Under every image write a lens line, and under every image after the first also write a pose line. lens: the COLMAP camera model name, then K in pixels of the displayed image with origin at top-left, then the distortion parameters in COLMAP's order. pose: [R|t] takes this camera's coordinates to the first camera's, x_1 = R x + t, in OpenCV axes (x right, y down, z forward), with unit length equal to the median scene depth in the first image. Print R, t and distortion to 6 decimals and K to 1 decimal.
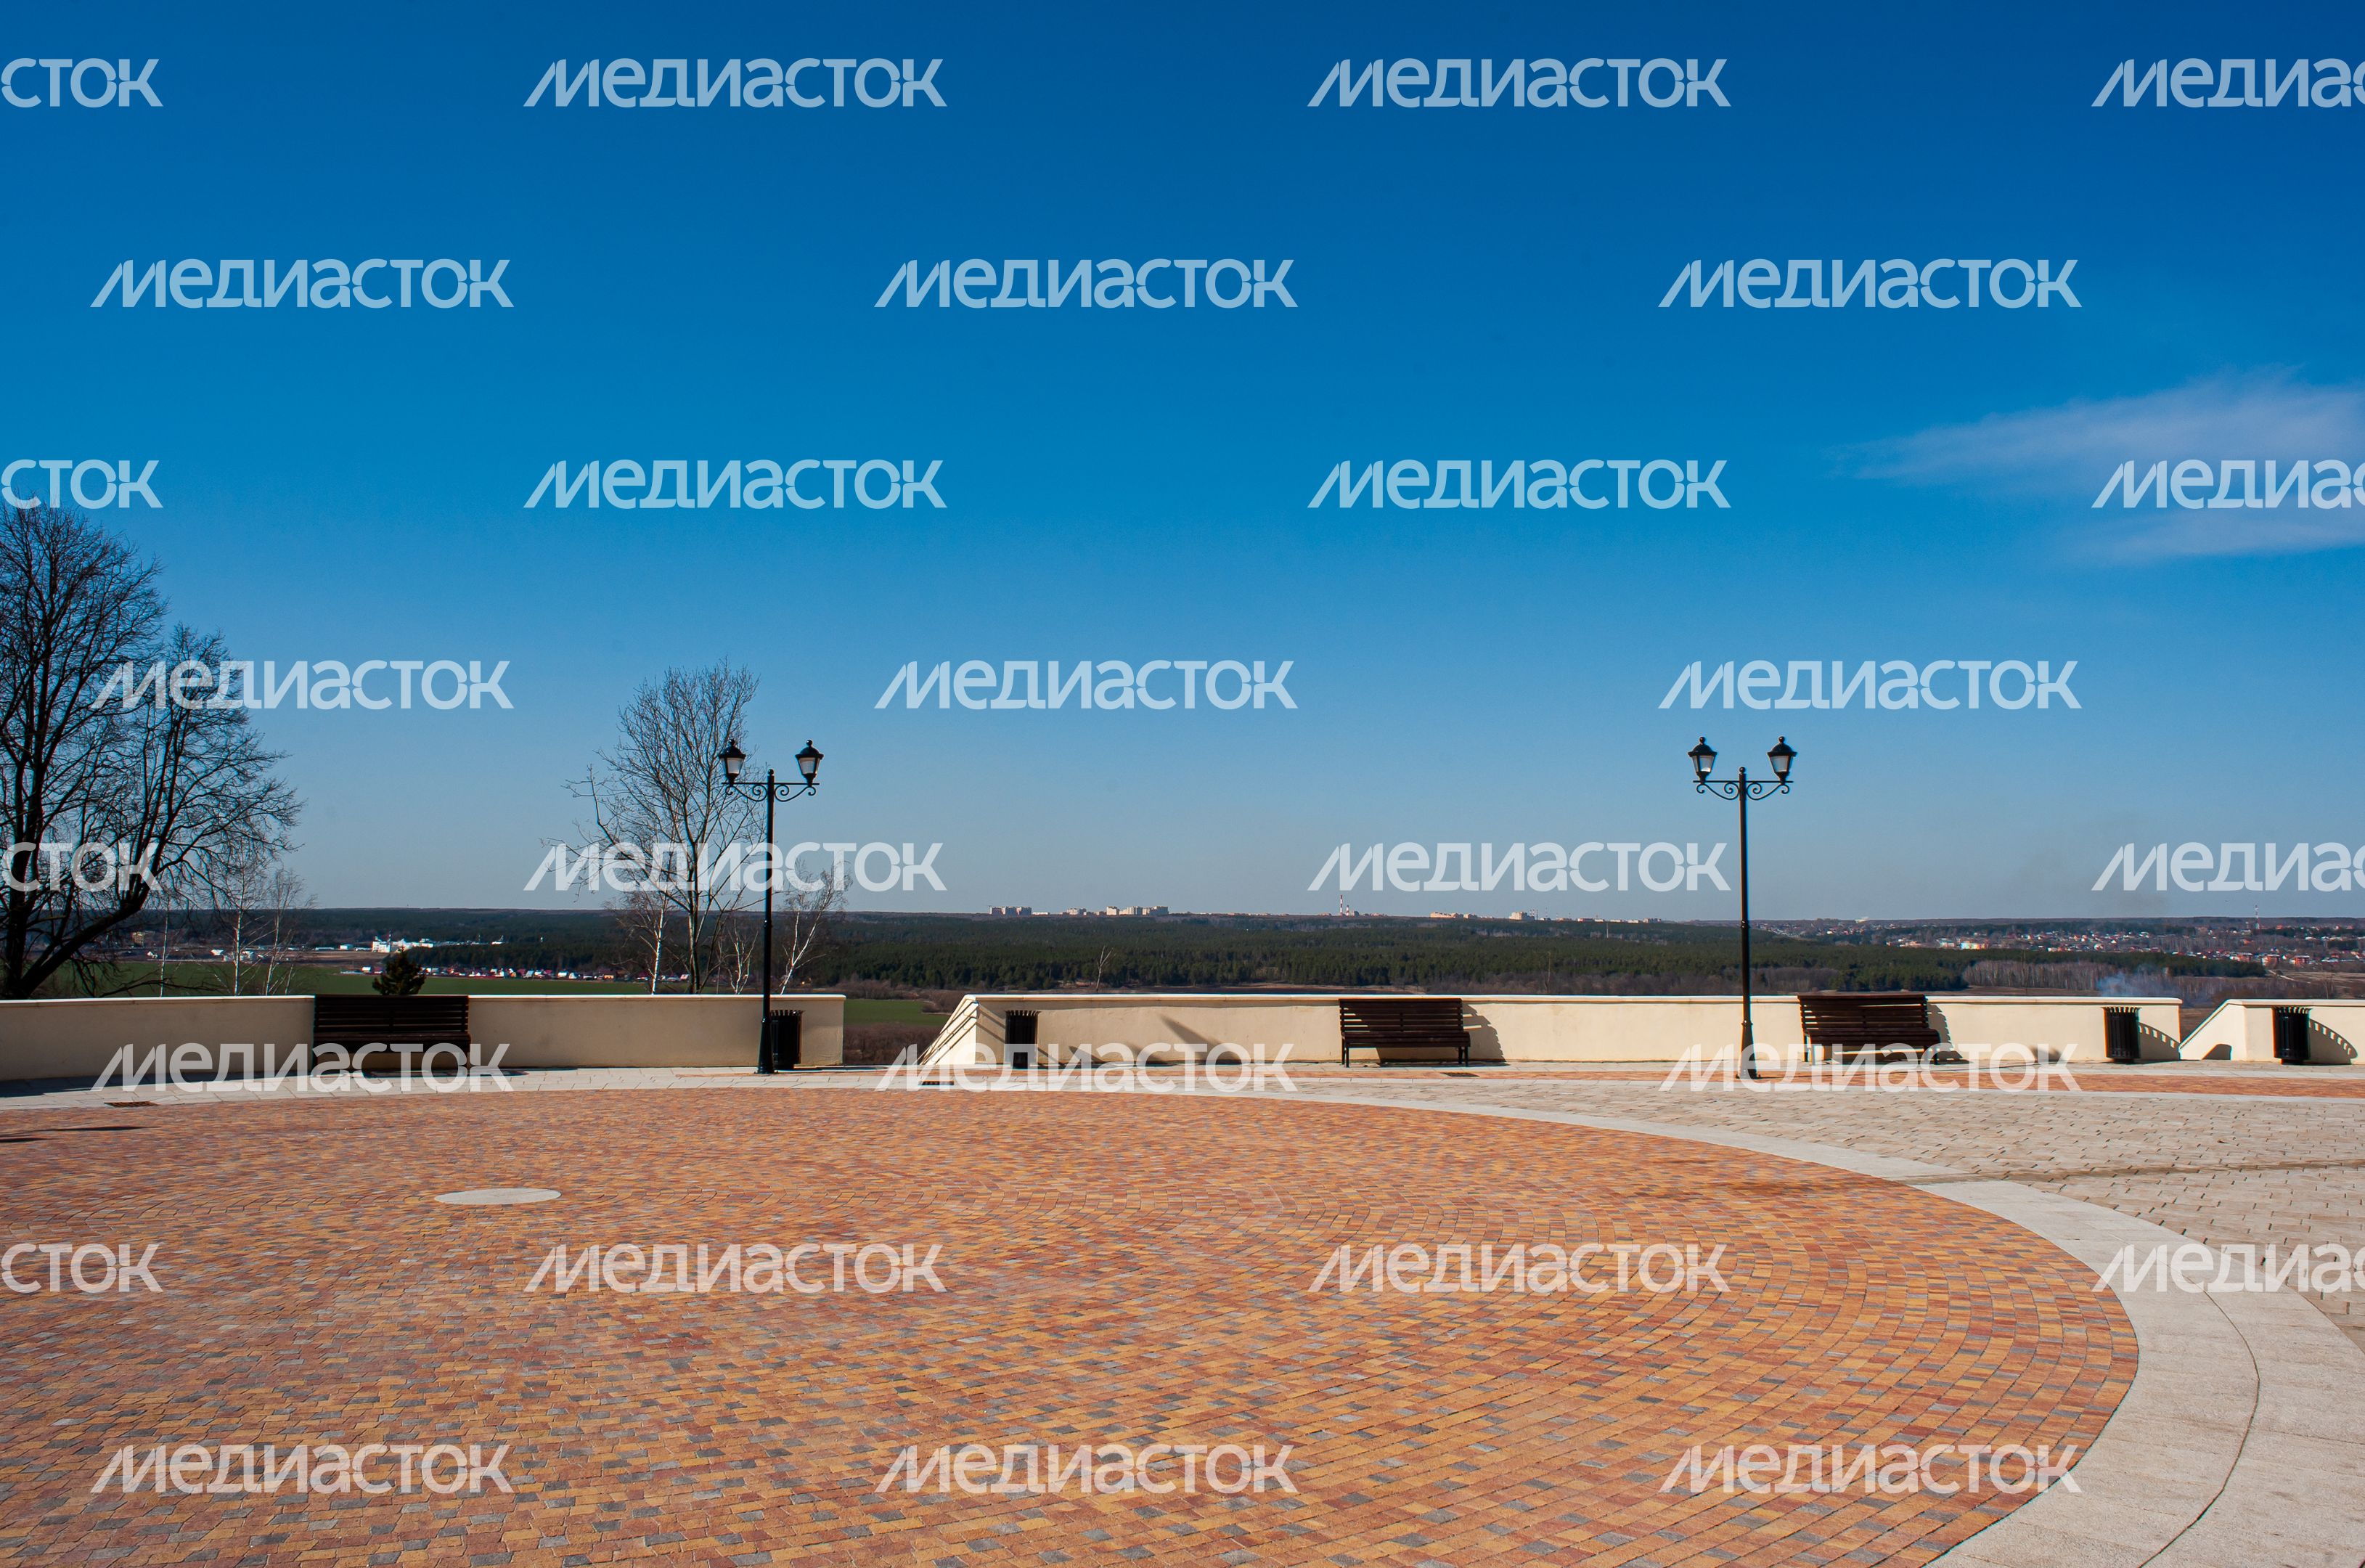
lens RADIAL K [[1601.9, 0, 1214.6], [0, 1601.9, 765.9], [0, 0, 1]] dist [-0.087478, 0.080288]
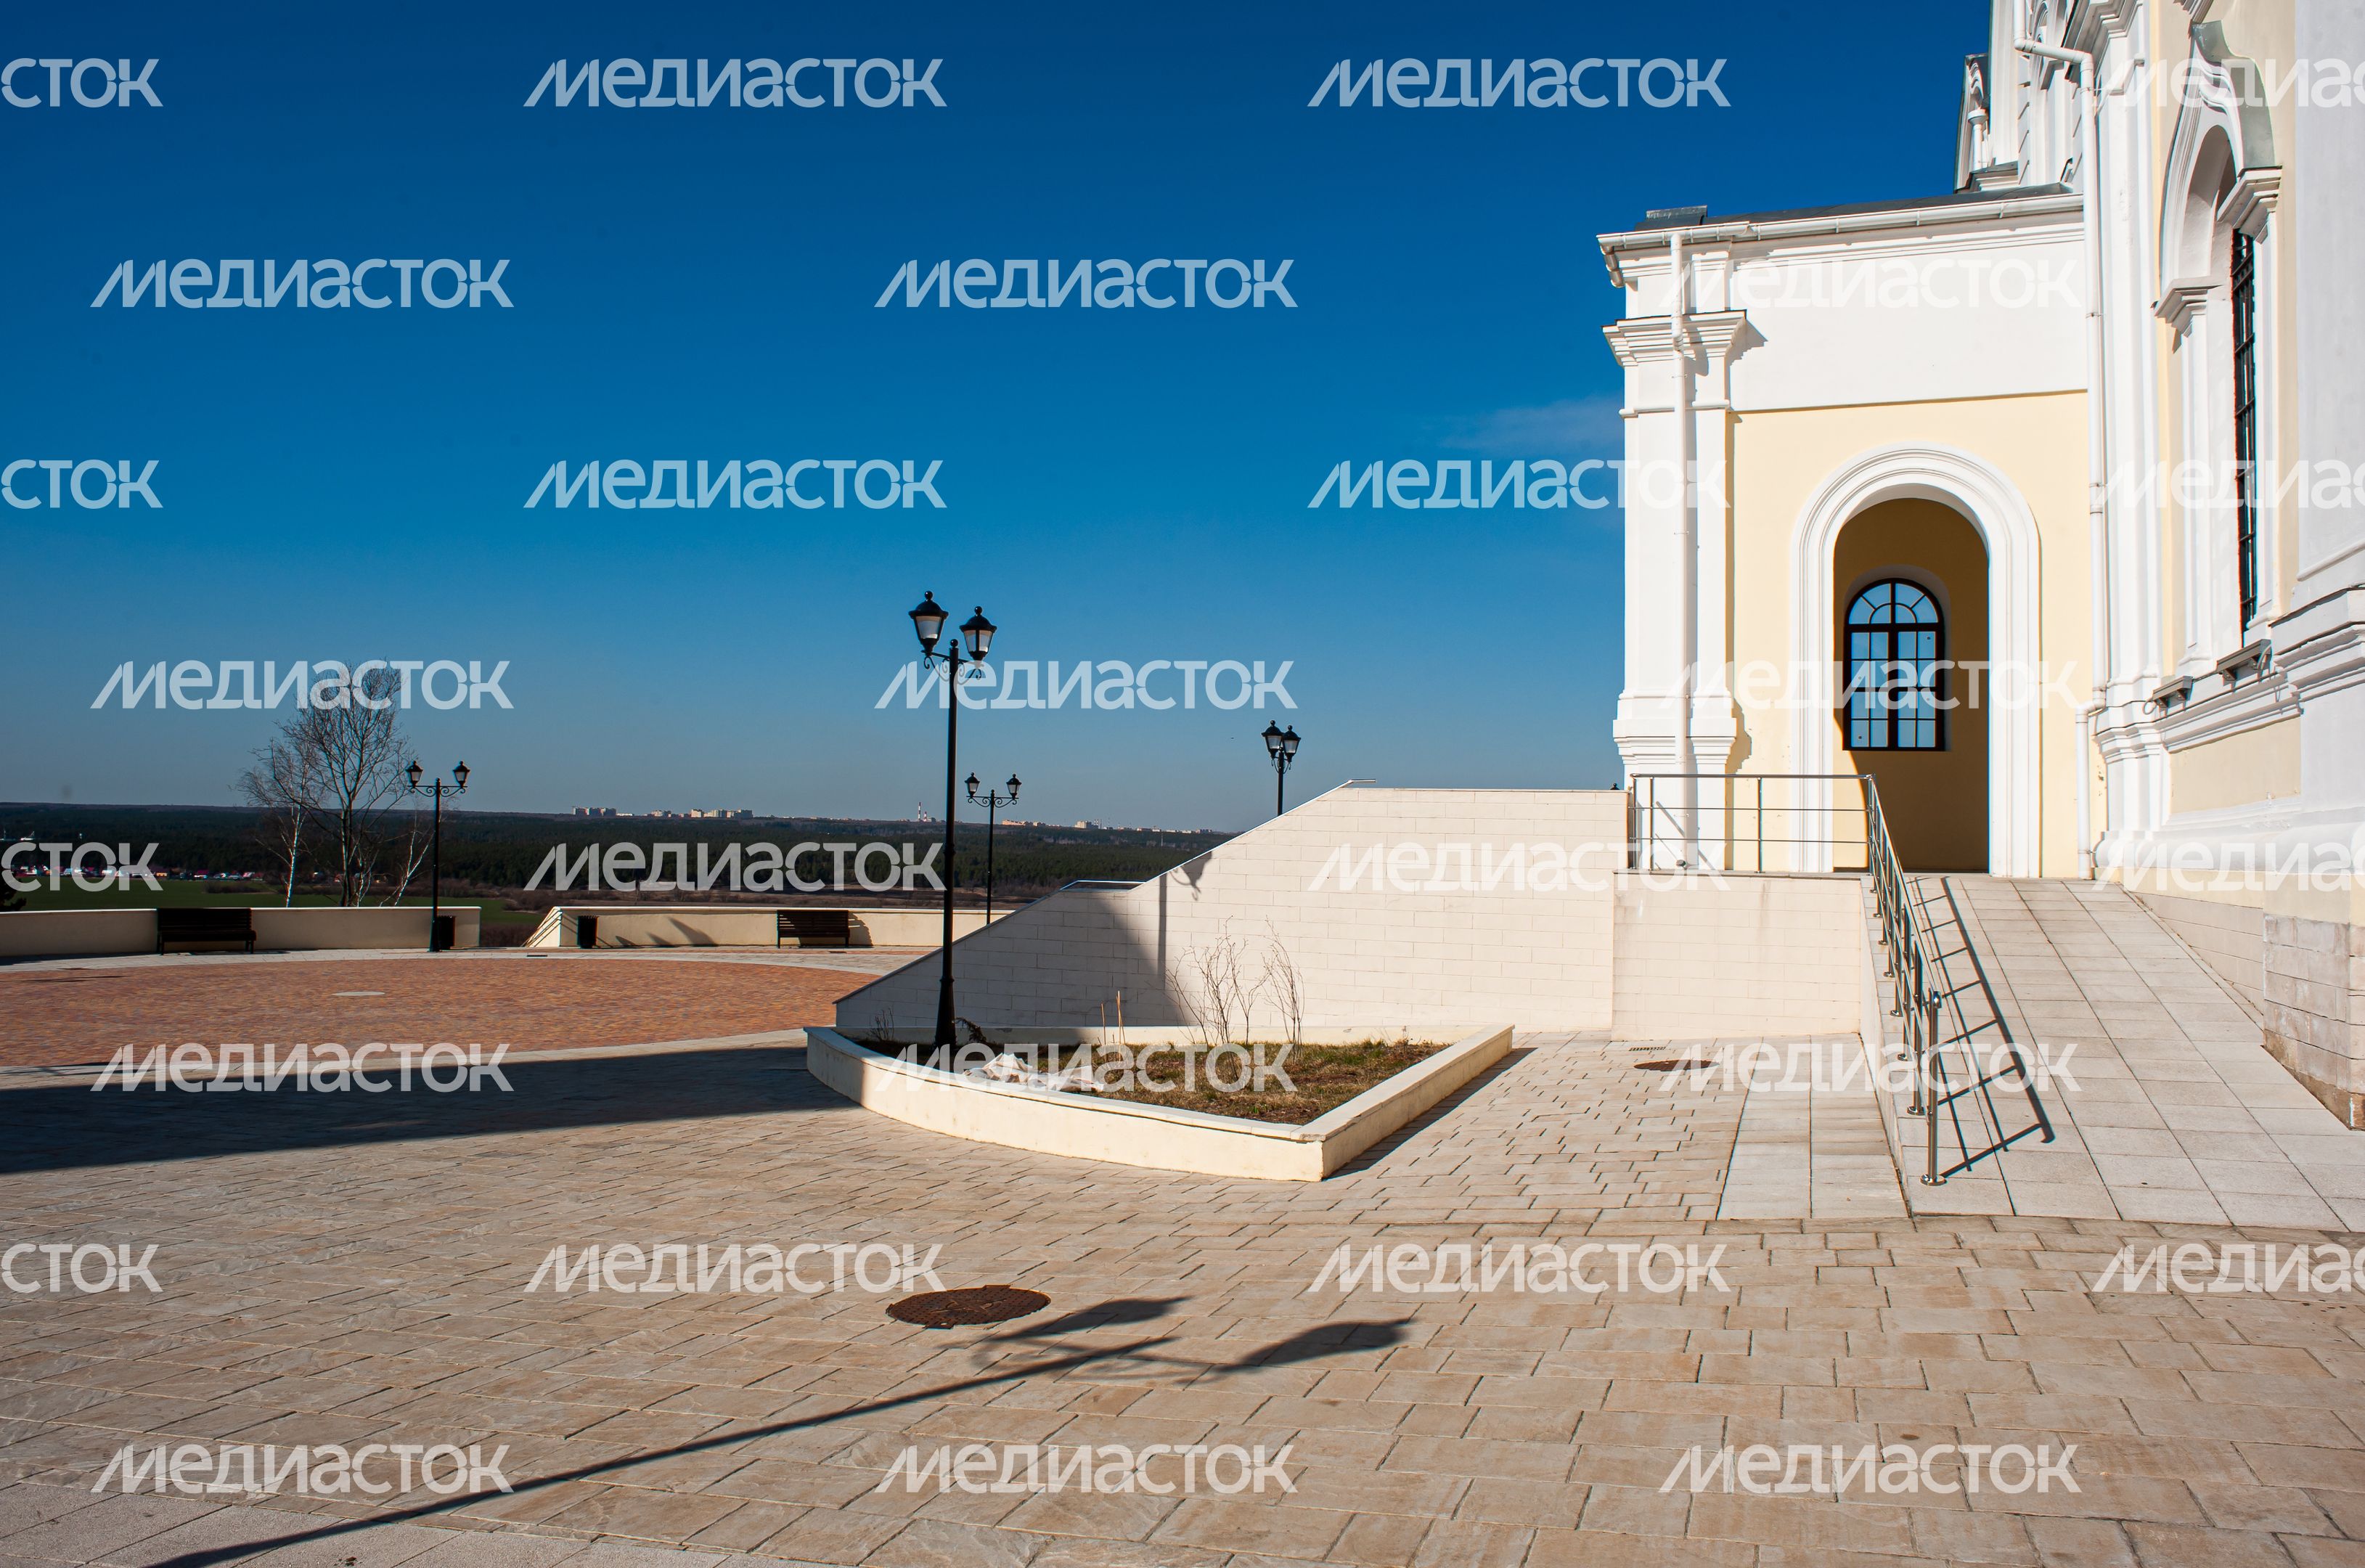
lens RADIAL K [[1601.9, 0, 1214.6], [0, 1601.9, 765.9], [0, 0, 1]] dist [-0.087478, 0.080288]
pose [[0.969893, 0.023765, 0.242369, 0.117354], [-0.038875, 0.997574, 0.057752, -0.132226], [-0.240409, -0.065436, 0.968464, -0.802676]]
